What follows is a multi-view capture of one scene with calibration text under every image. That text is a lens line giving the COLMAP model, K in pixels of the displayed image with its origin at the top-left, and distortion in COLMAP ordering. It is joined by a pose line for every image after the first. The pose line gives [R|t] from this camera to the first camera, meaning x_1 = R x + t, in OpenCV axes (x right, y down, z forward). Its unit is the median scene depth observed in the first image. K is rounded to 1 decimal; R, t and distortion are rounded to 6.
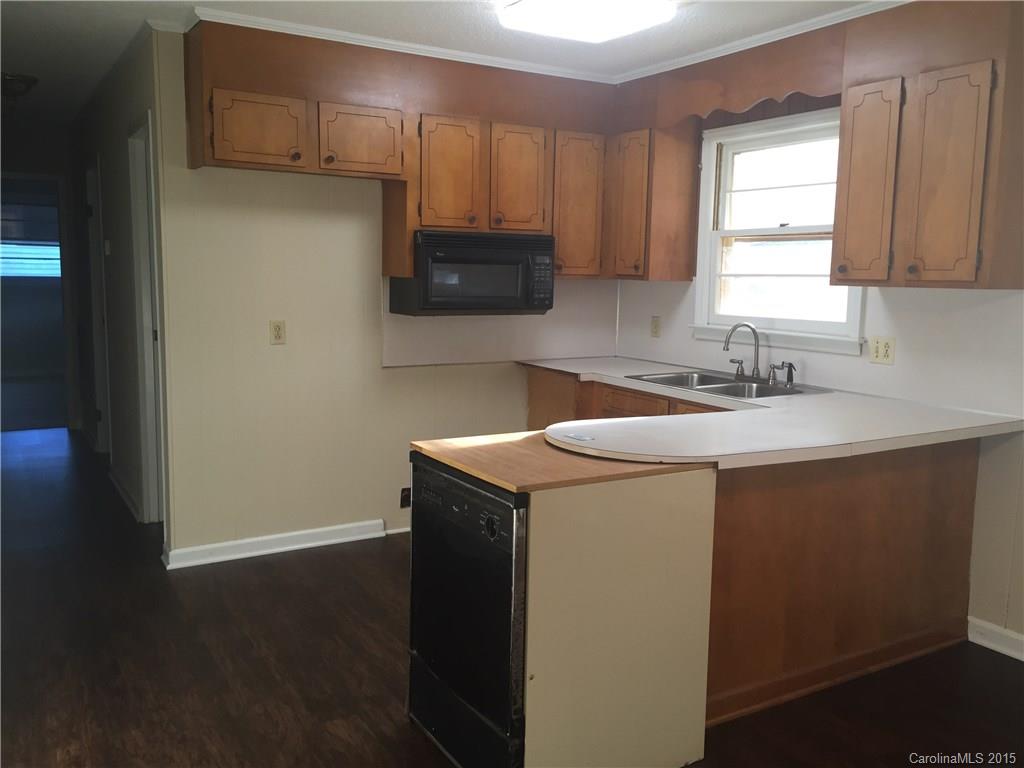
lens RADIAL K [[875.5, 0, 513.2], [0, 875.5, 379.4], [0, 0, 1]] dist [0.117294, -0.164549]
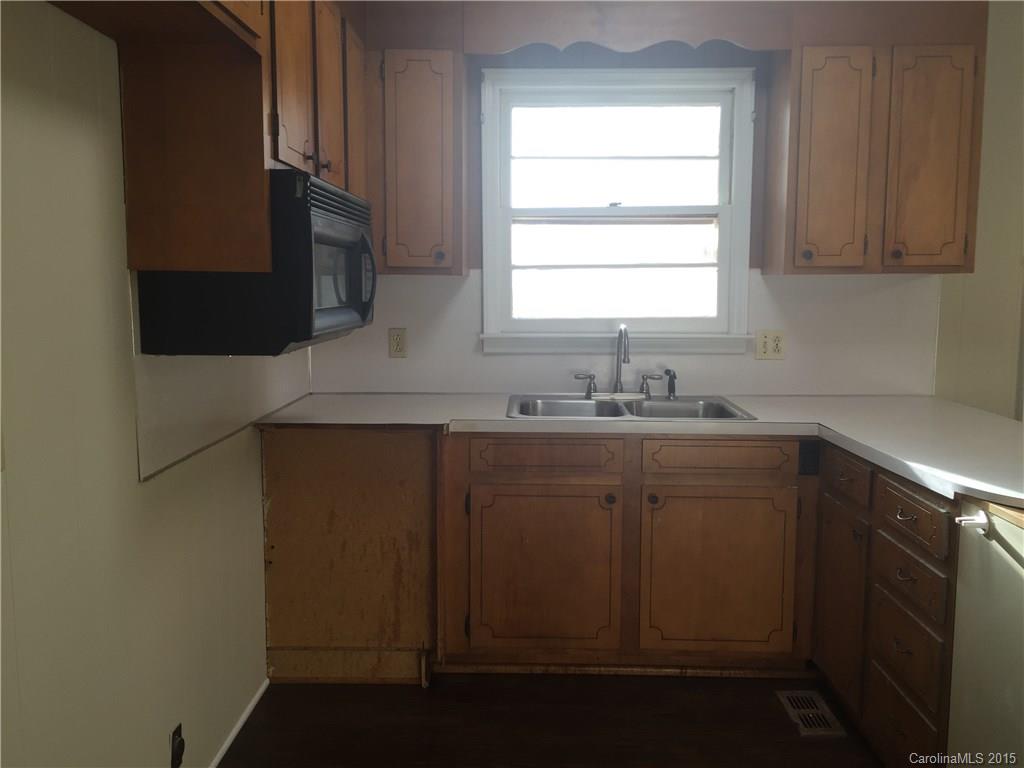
lens RADIAL K [[875.5, 0, 513.2], [0, 875.5, 379.4], [0, 0, 1]] dist [0.117294, -0.164549]
pose [[0.532363, -0.112384, 0.839023, -0.456226], [0.114173, 0.991624, 0.060381, -0.075925], [-0.838781, 0.063650, 0.540735, 0.667372]]
